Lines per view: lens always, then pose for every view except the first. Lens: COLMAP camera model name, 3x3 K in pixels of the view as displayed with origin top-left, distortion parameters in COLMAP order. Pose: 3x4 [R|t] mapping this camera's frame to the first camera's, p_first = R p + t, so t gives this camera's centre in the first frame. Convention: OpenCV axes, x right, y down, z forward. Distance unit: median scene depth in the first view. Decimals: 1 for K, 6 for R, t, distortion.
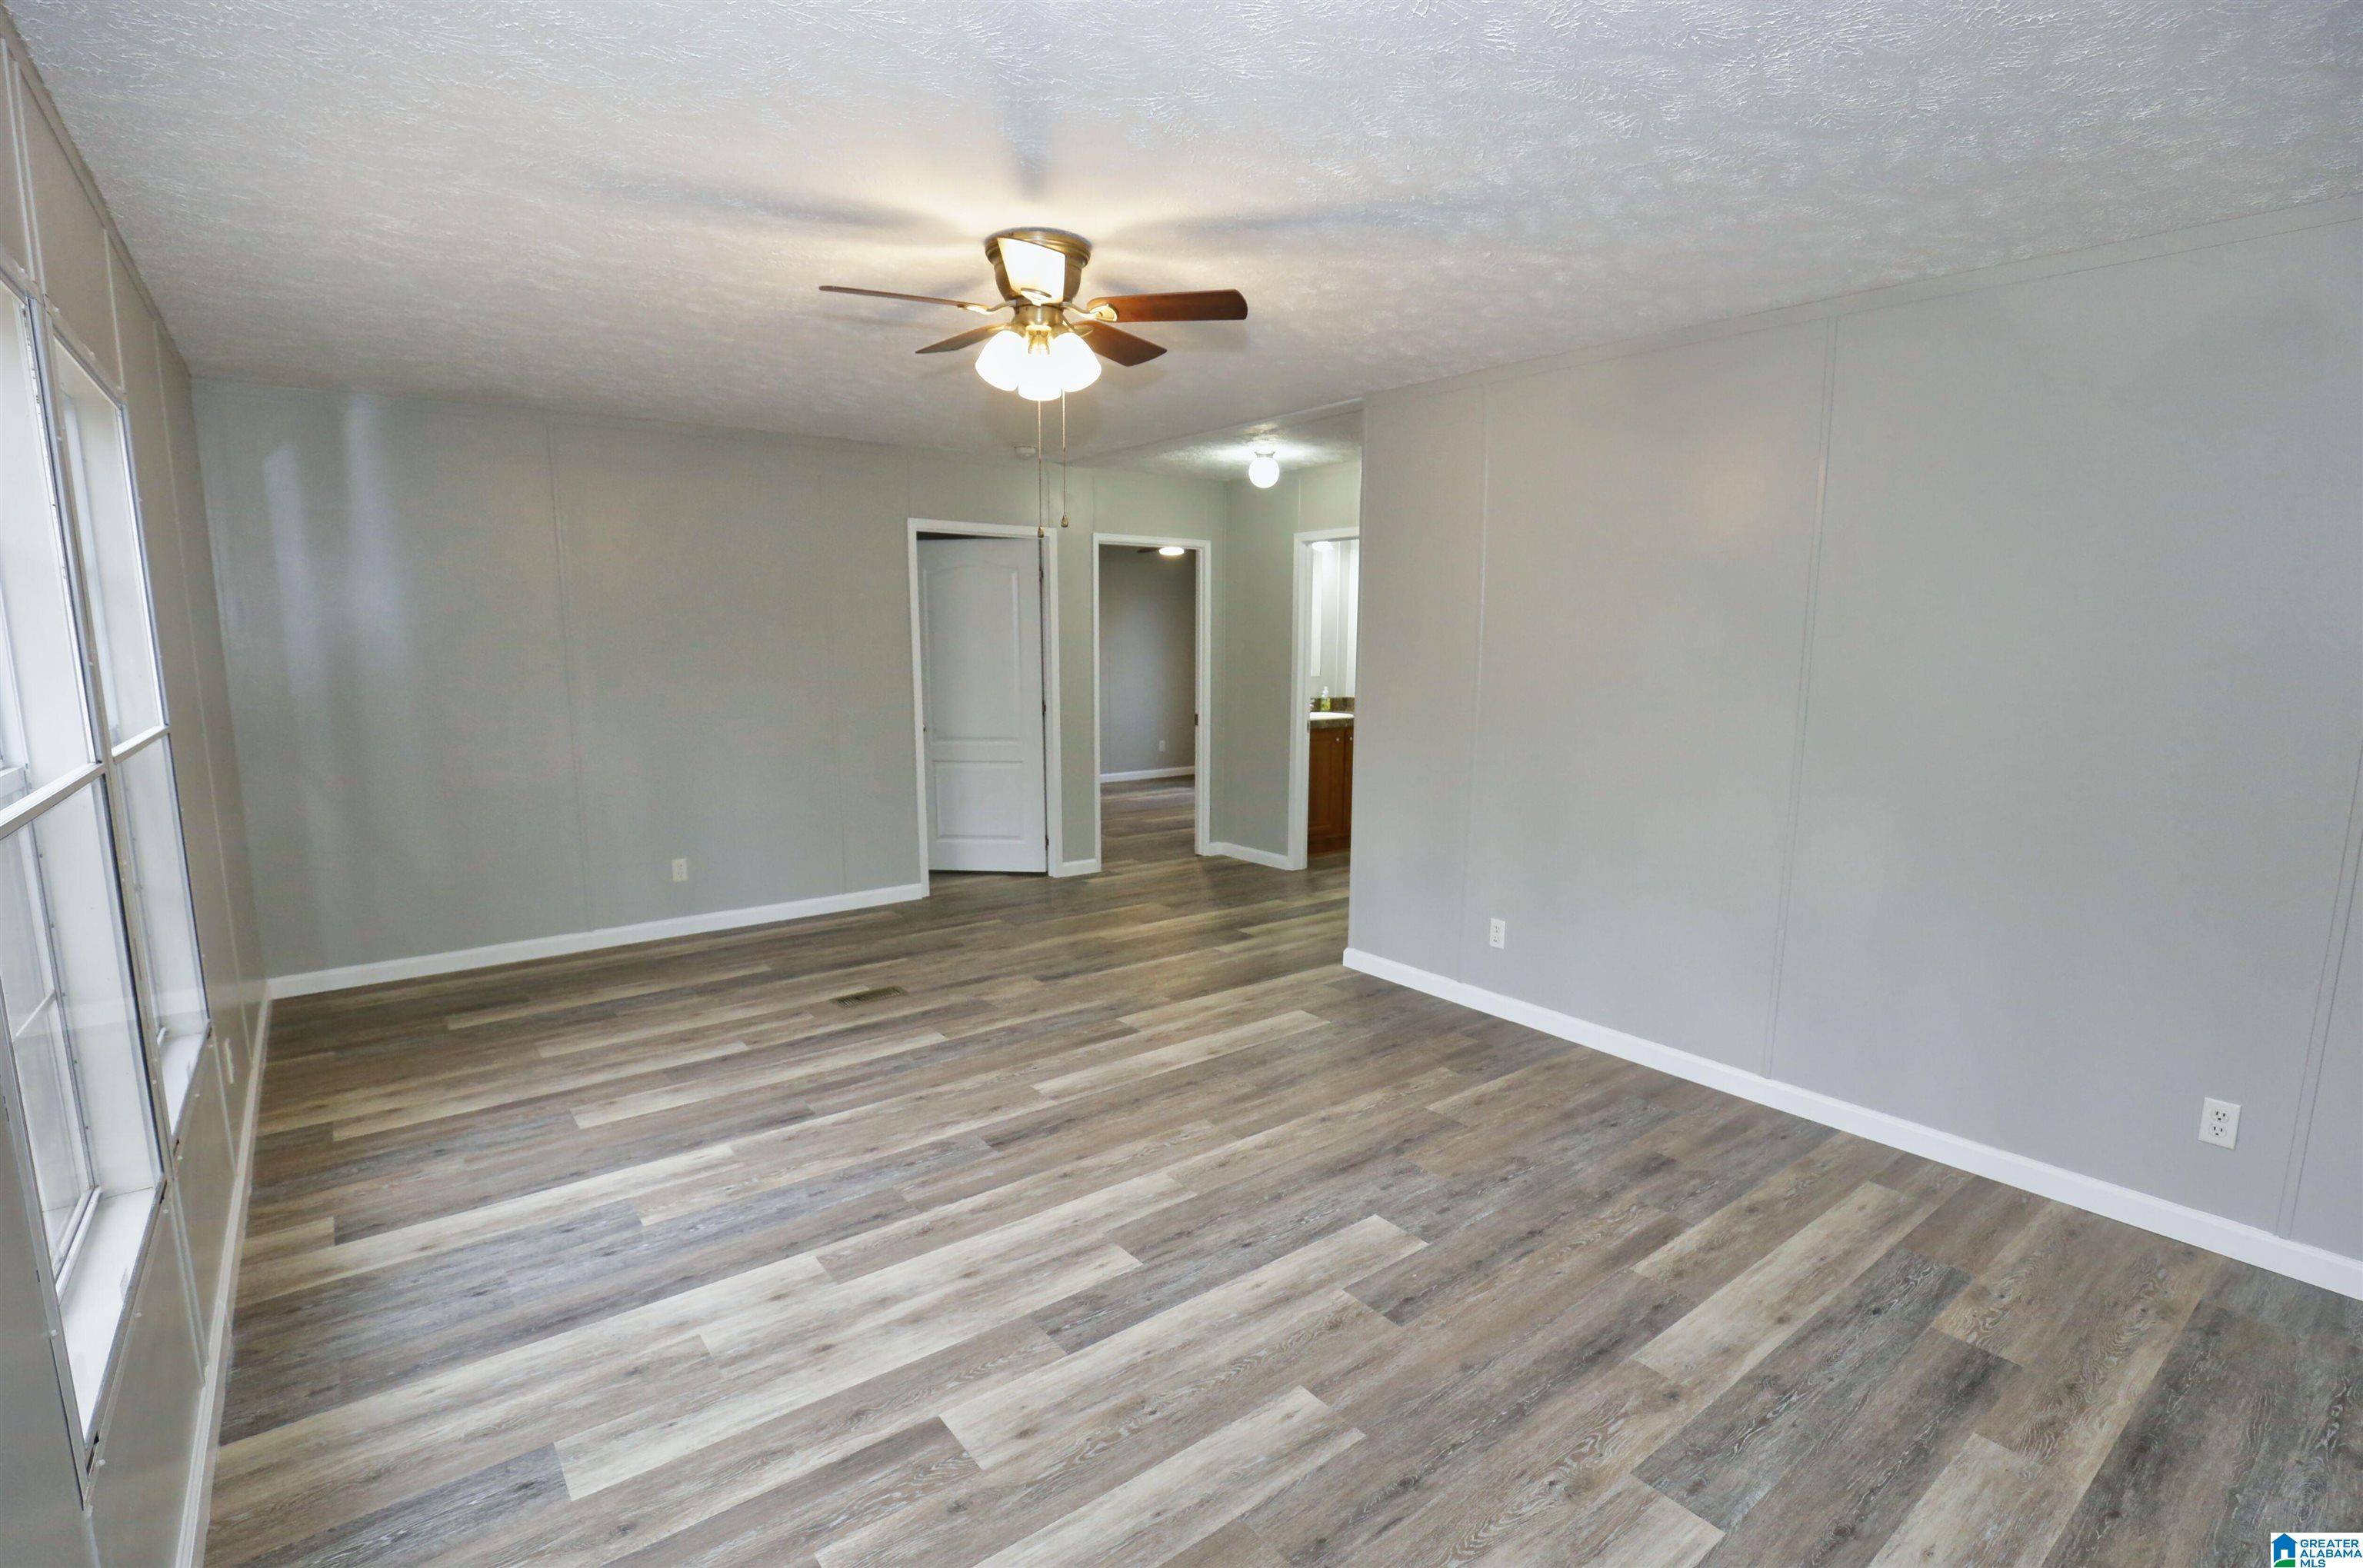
lens RADIAL K [[1162.0, 0, 1162.9], [0, 1162.0, 771.7], [0, 0, 1]] dist [-0.029684, 0.000653]
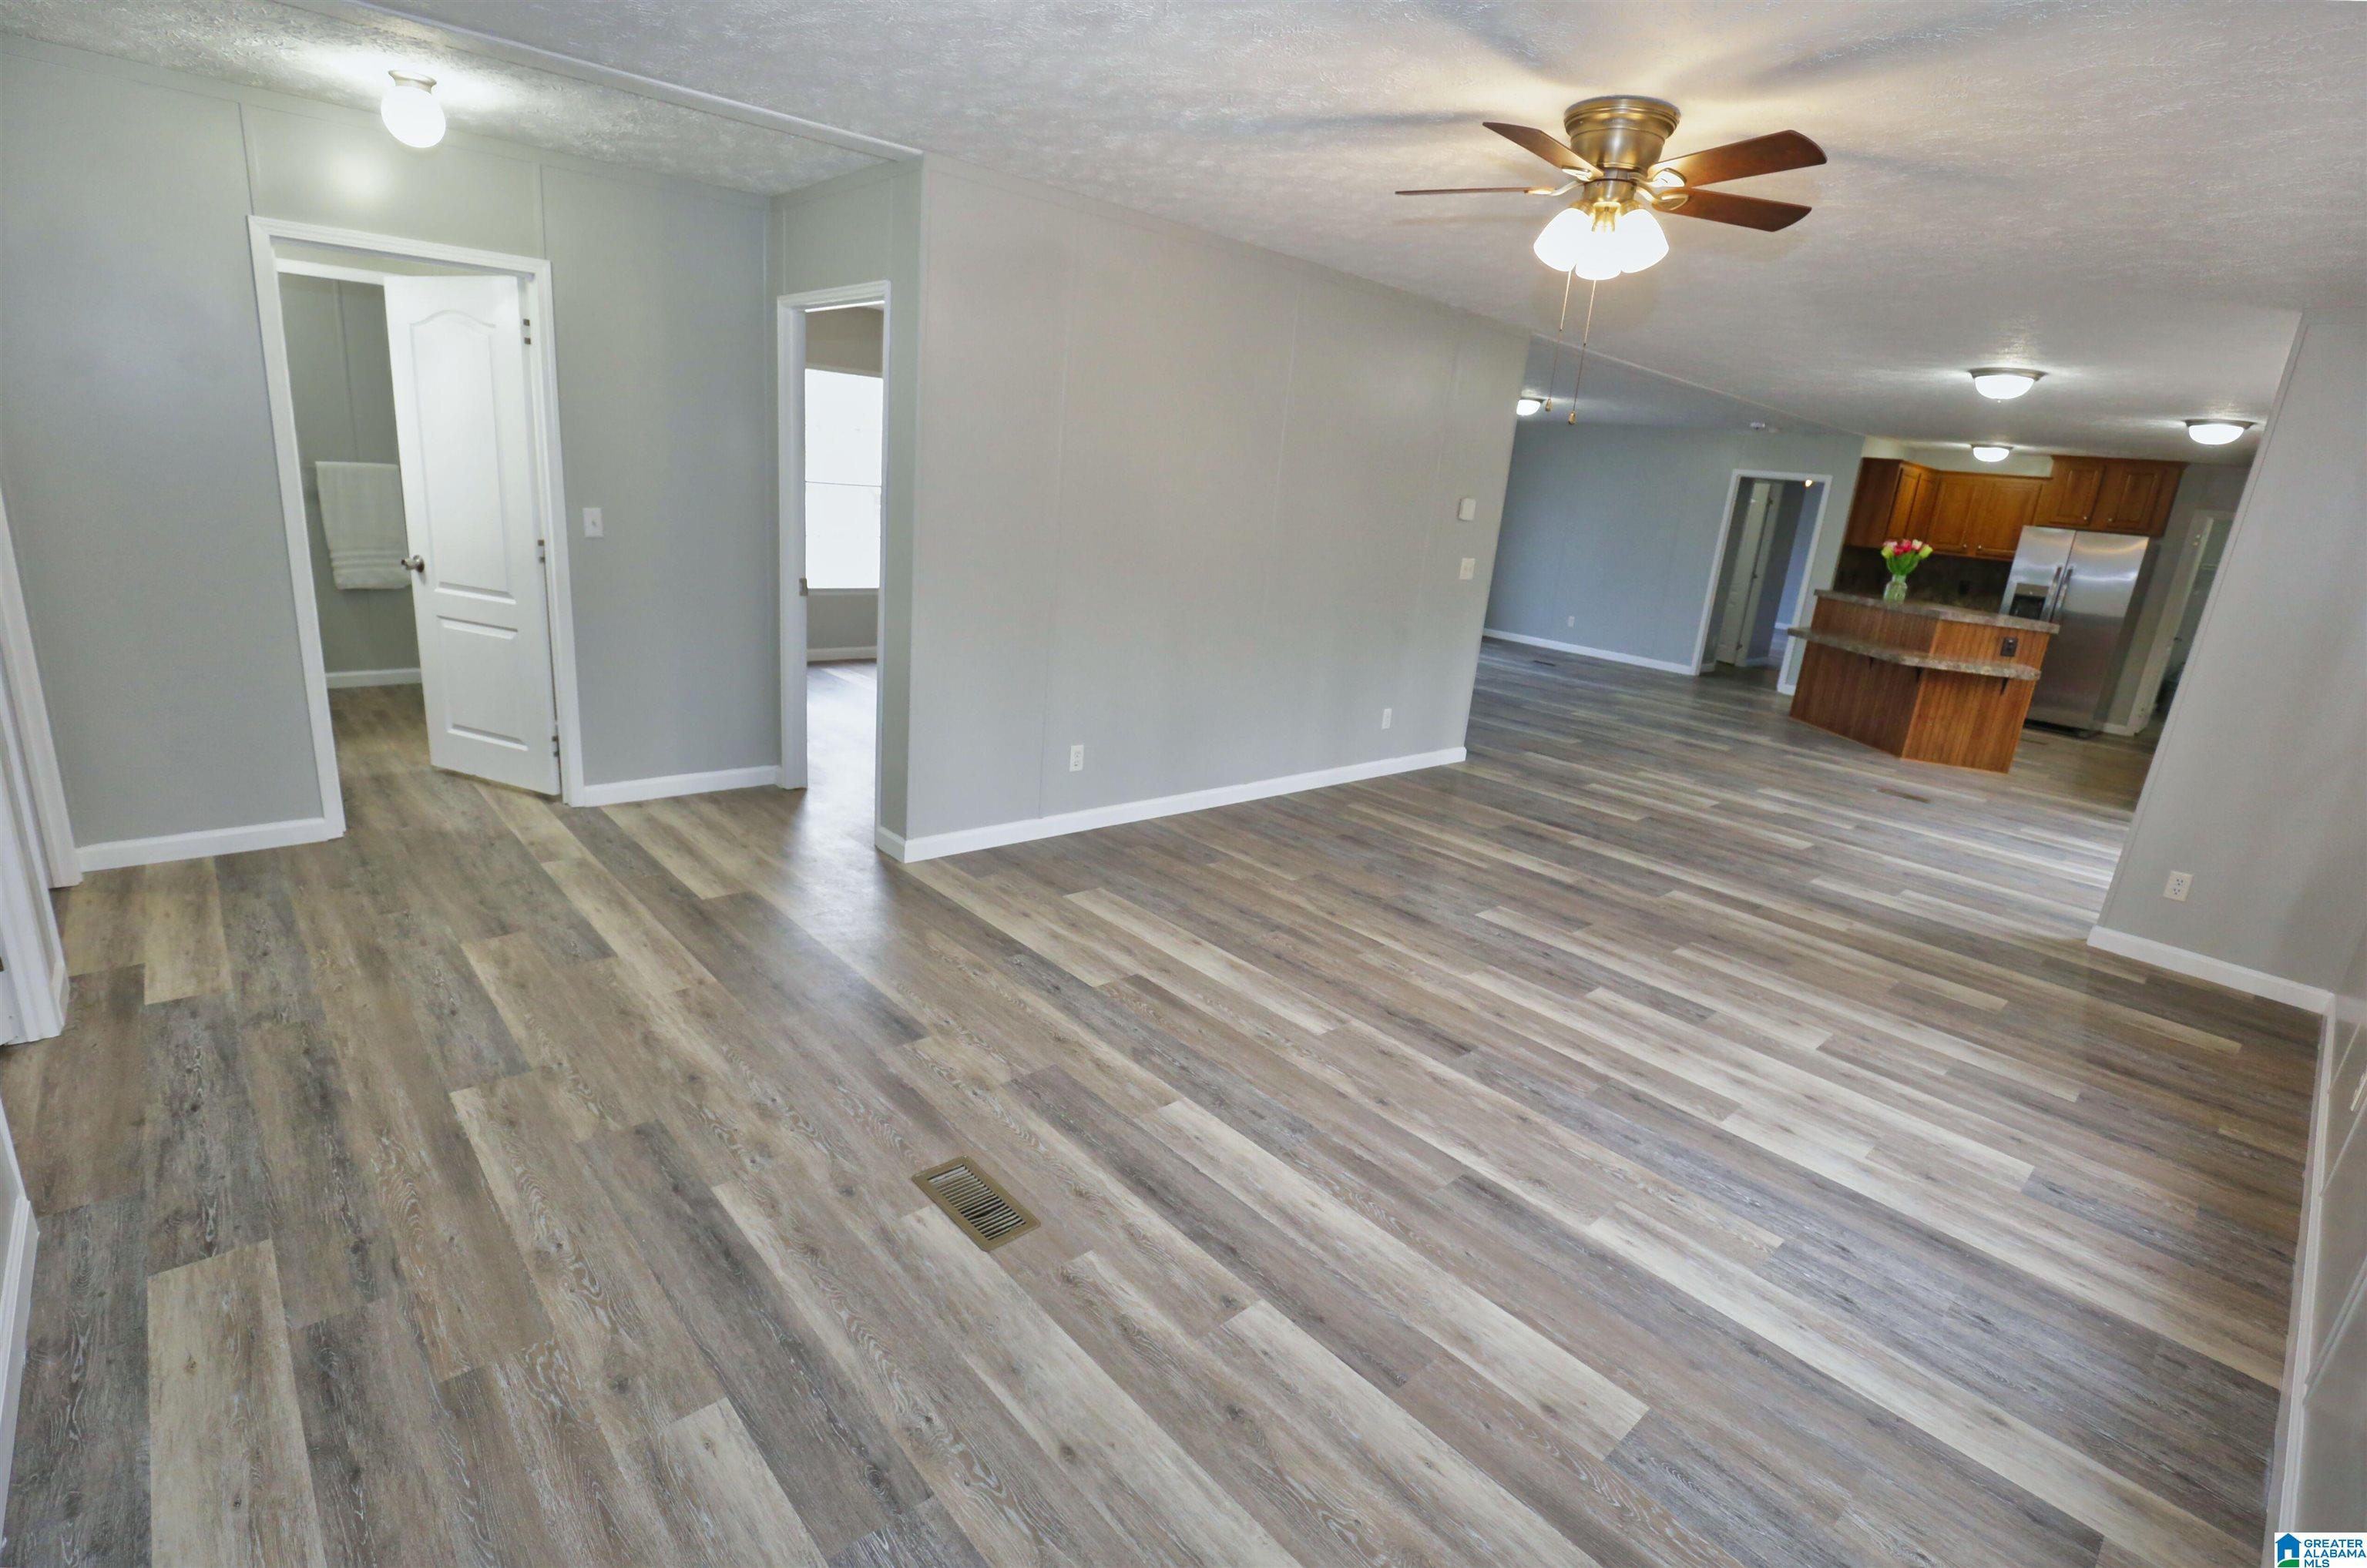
lens RADIAL K [[1113.9, 0, 1213.2], [0, 1113.9, 780.9], [0, 0, 1]] dist [-0.036271, 0.006587]
pose [[-0.124313, -0.275265, 0.953297, -1.022260], [0.033449, 0.959041, 0.281285, -0.181529], [-0.991679, 0.066855, -0.110014, 1.392791]]
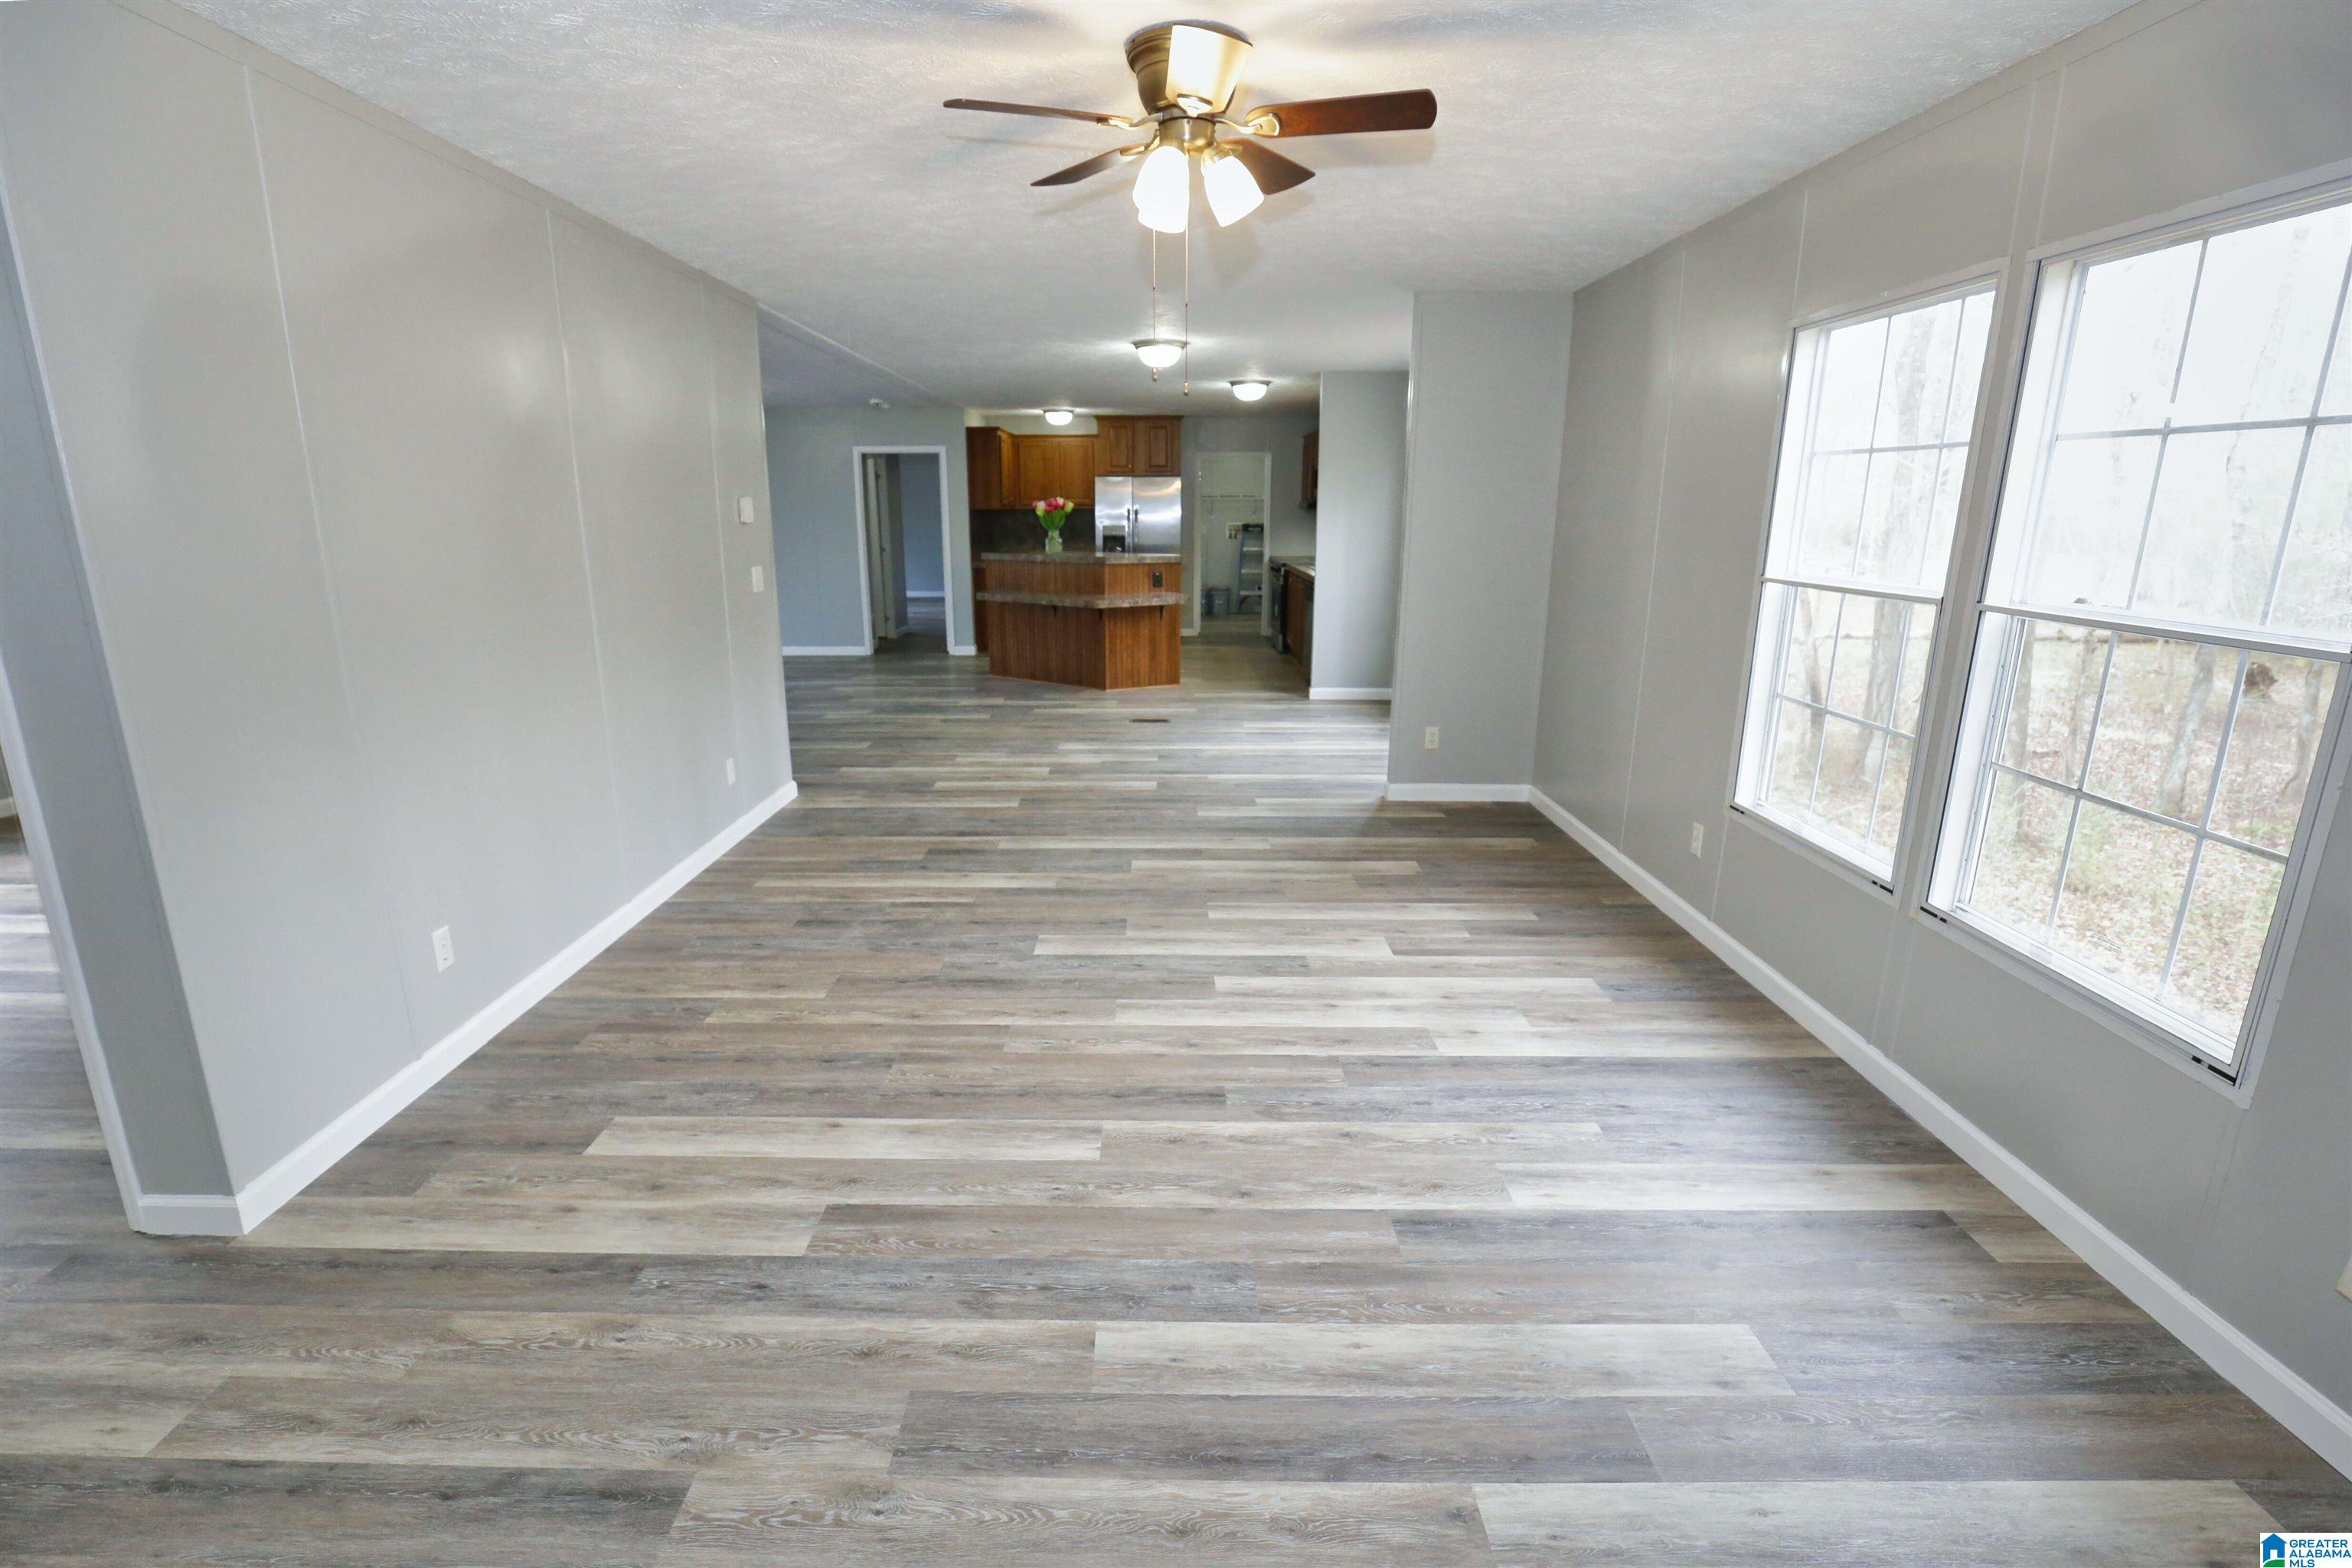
lens RADIAL K [[1110.2, 0, 1164.9], [0, 1110.2, 797.4], [0, 0, 1]] dist [-0.031952, 0.005264]
pose [[-0.803775, -0.154148, 0.574617, -0.606337], [0.071105, 0.934037, 0.350028, -0.208608], [-0.590669, 0.322201, -0.739794, 1.694202]]
